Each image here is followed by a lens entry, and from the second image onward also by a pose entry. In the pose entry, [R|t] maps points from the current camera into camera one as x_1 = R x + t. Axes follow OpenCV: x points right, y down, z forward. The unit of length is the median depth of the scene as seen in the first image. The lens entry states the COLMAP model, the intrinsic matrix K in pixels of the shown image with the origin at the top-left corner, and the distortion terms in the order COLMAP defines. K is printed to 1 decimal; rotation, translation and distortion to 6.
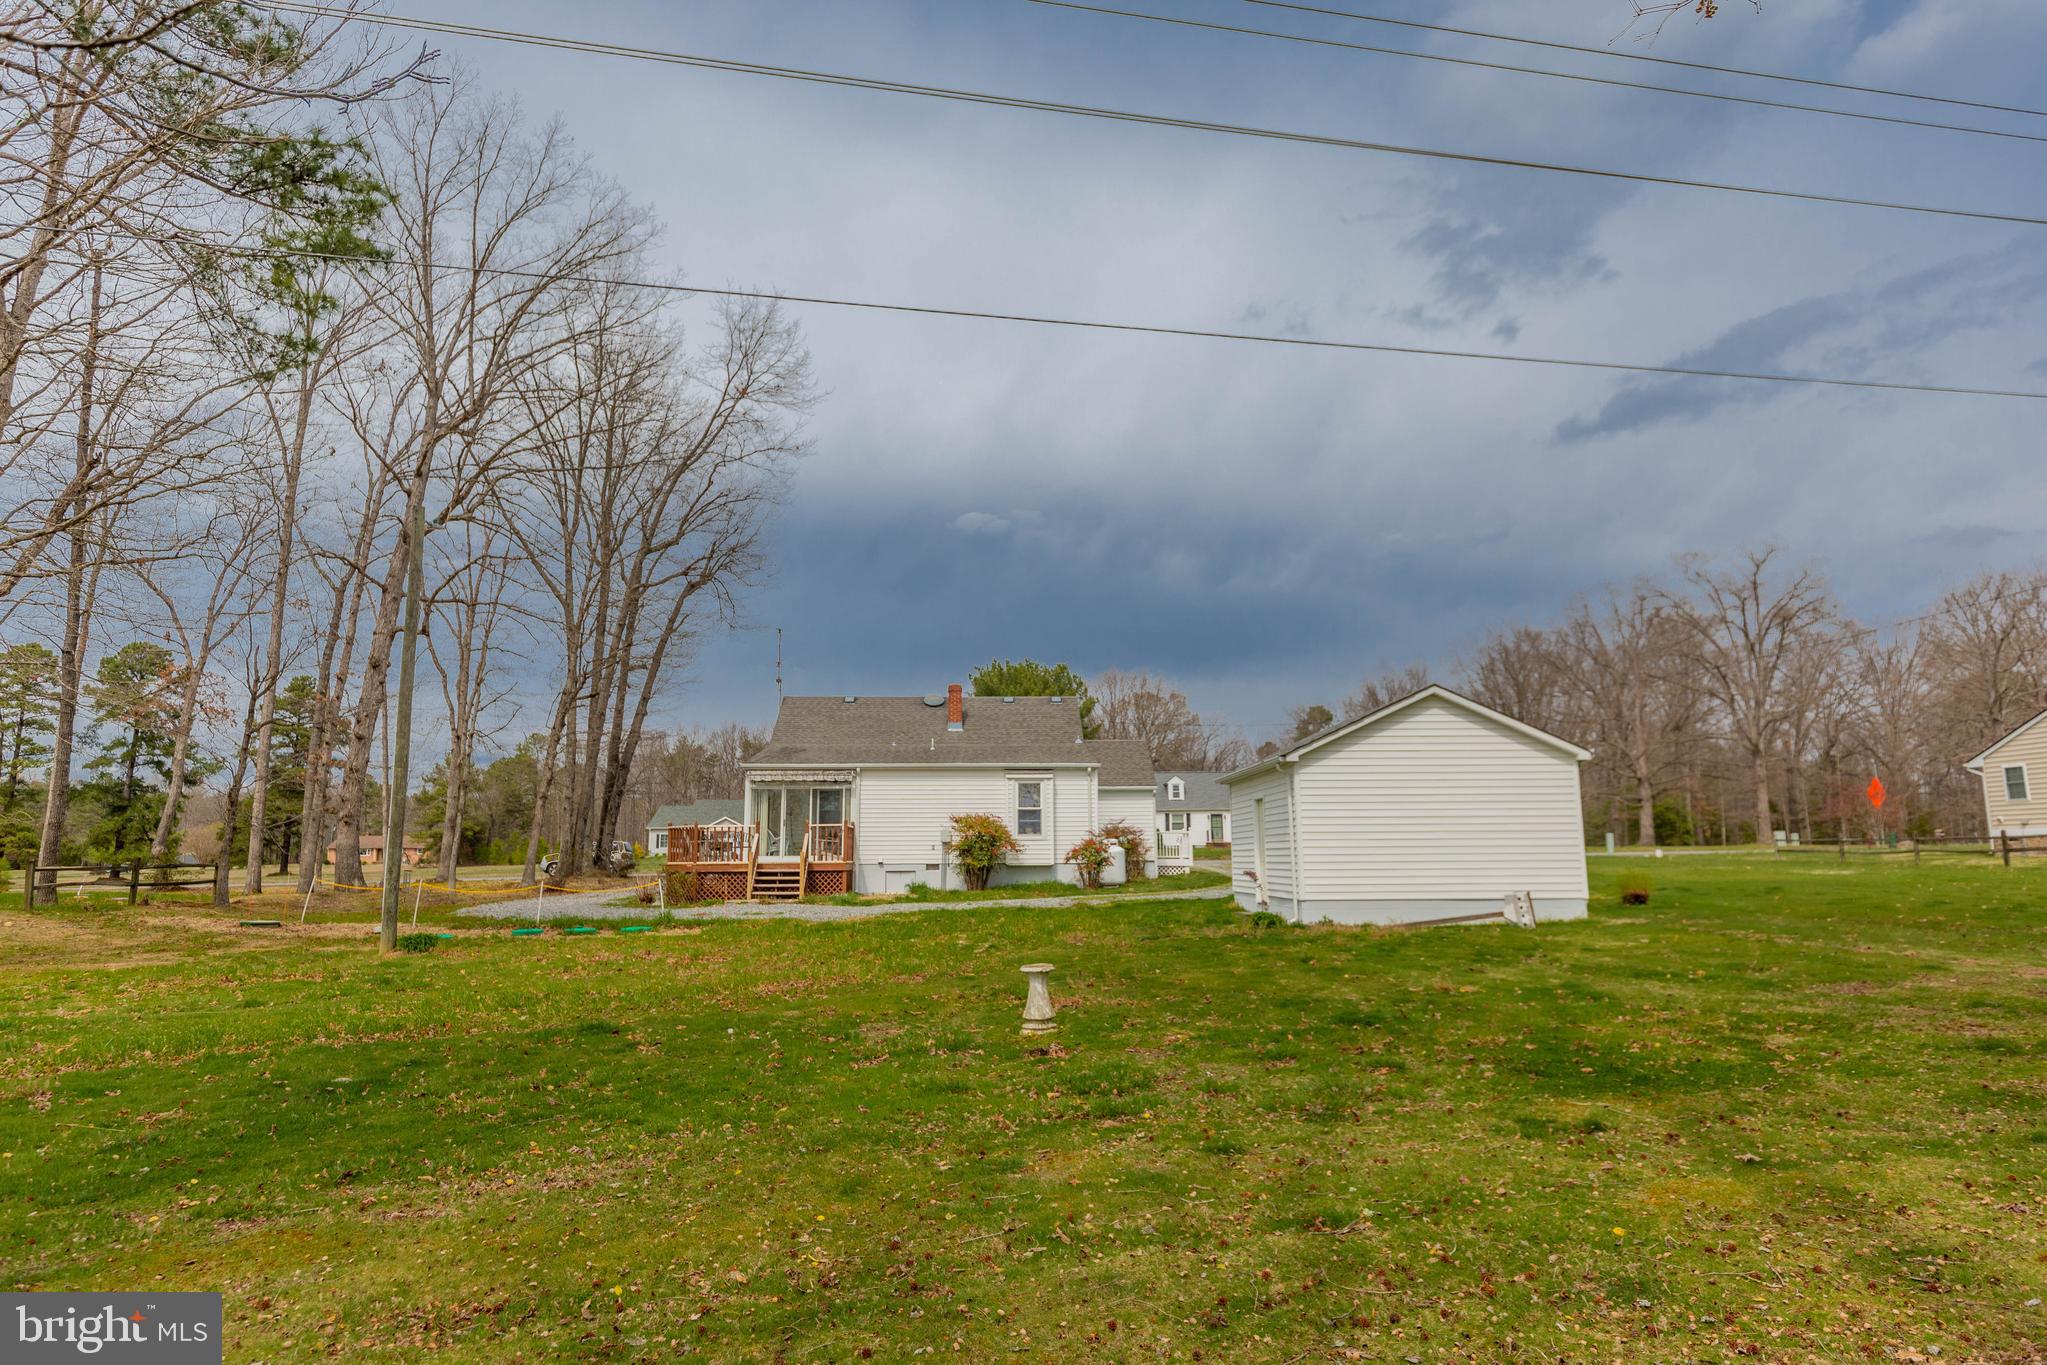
lens RADIAL K [[1176.1, 0, 1023.5], [0, 1176.1, 682.5], [0, 0, 1]] dist [-0.000153, 0.001185]
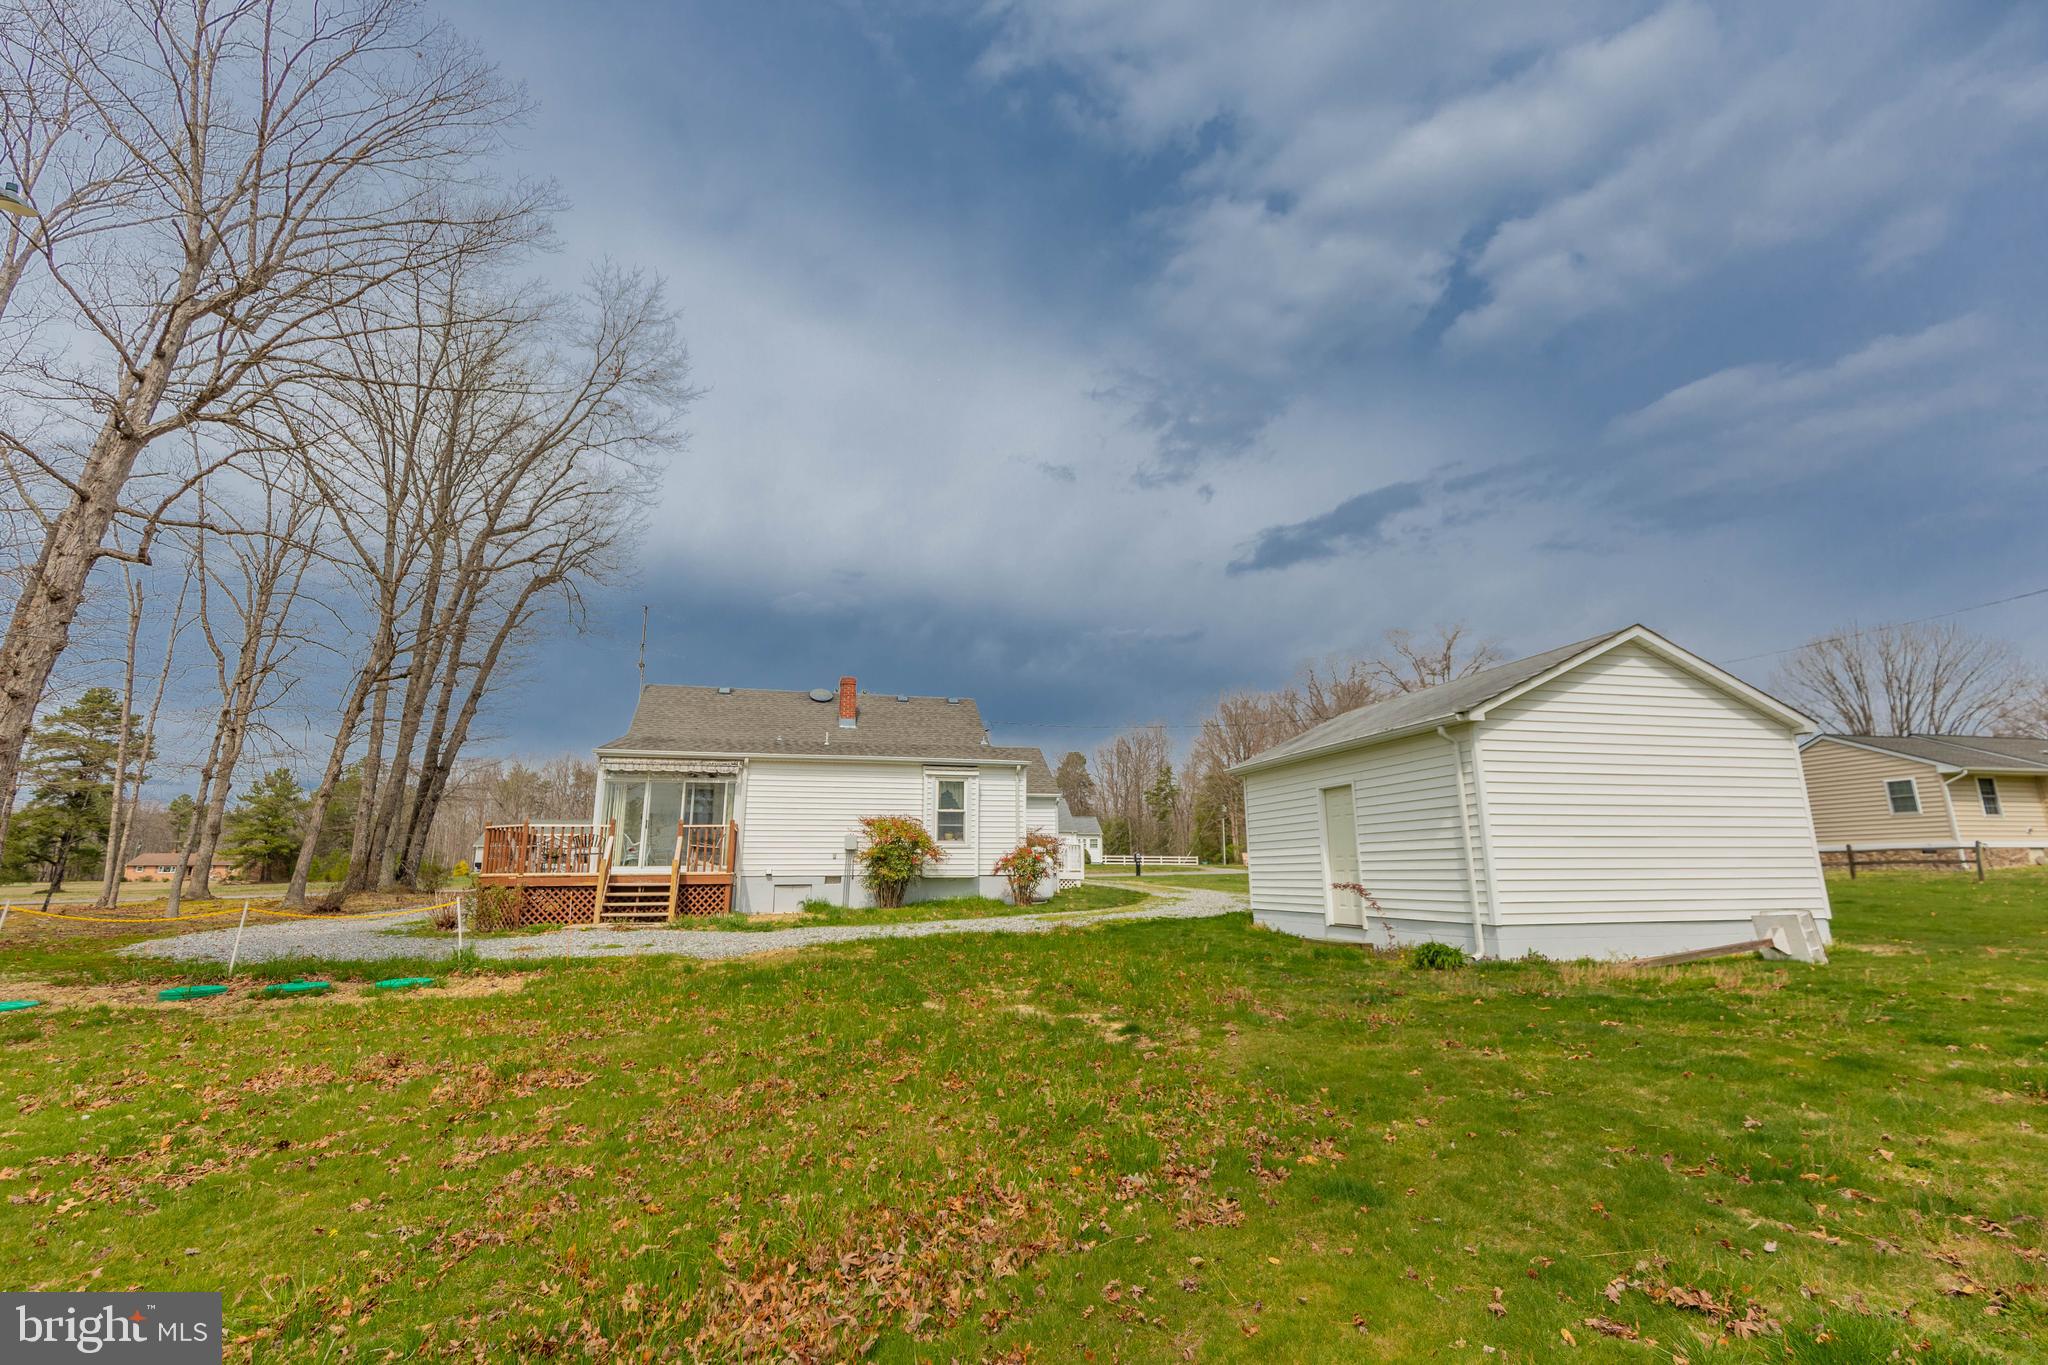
lens RADIAL K [[900.5, 0, 1017.2], [0, 900.5, 673.7], [0, 0, 1]] dist [0.001301, -0.000101]
pose [[0.975250, 0.048171, 0.215792, -0.094180], [-0.032340, 0.996560, -0.076306, 0.055571], [-0.218726, 0.067439, 0.973453, 0.338771]]
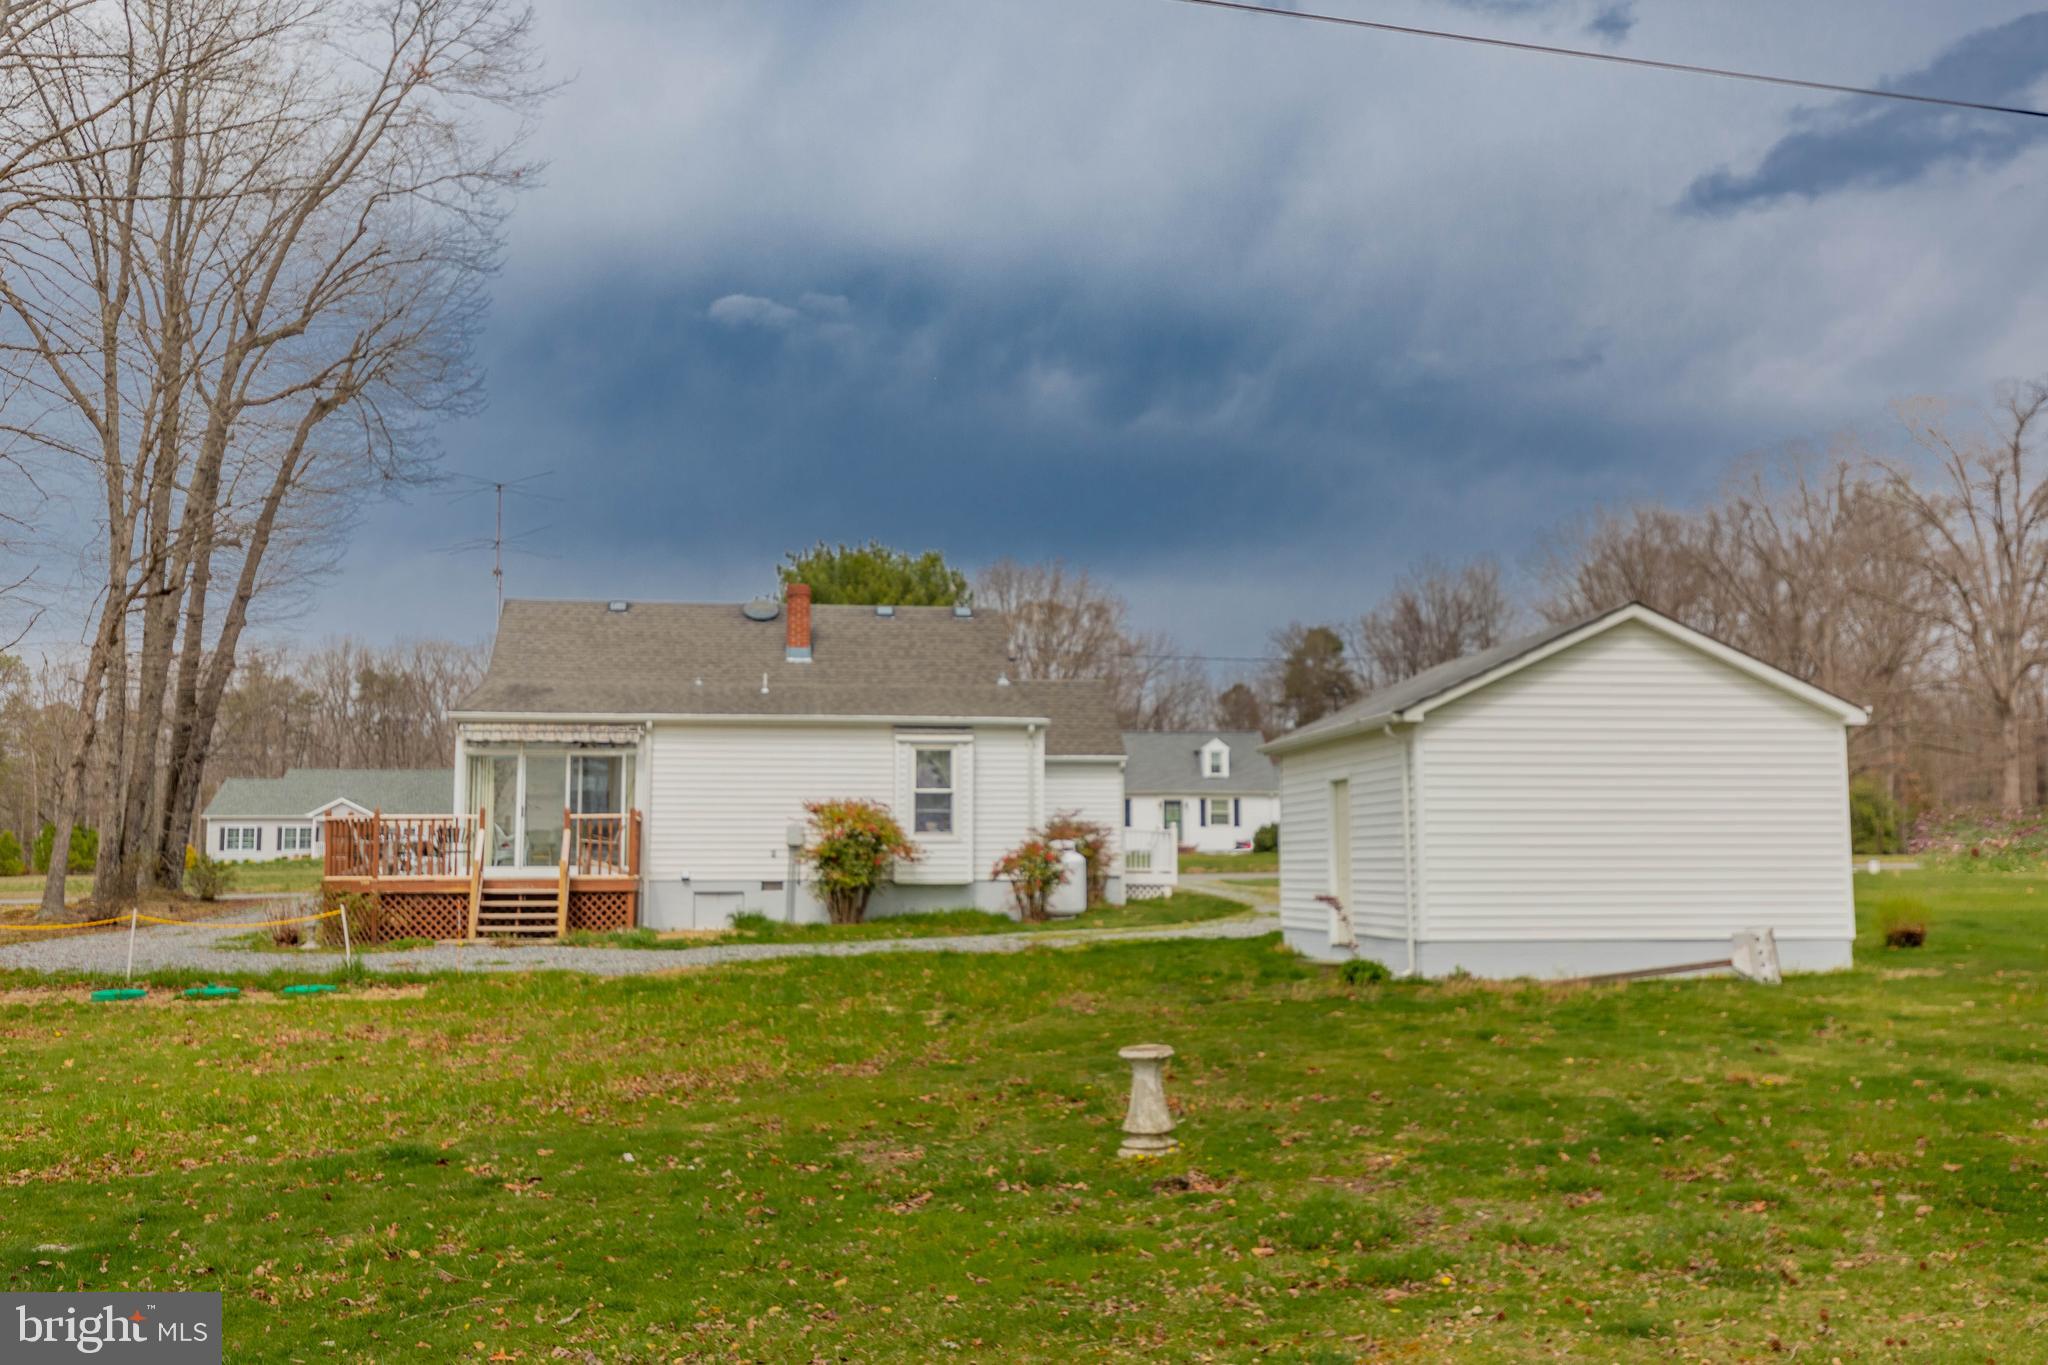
lens RADIAL K [[1939.1, 0, 1024.0], [0, 1939.1, 682.5], [0, 0, 1]] dist [0.004933, 0.008511]
pose [[0.994470, 0.013598, 0.104135, -0.053351], [-0.019001, 0.998514, 0.051070, -0.001362], [-0.103286, -0.052766, 0.993251, -0.001687]]
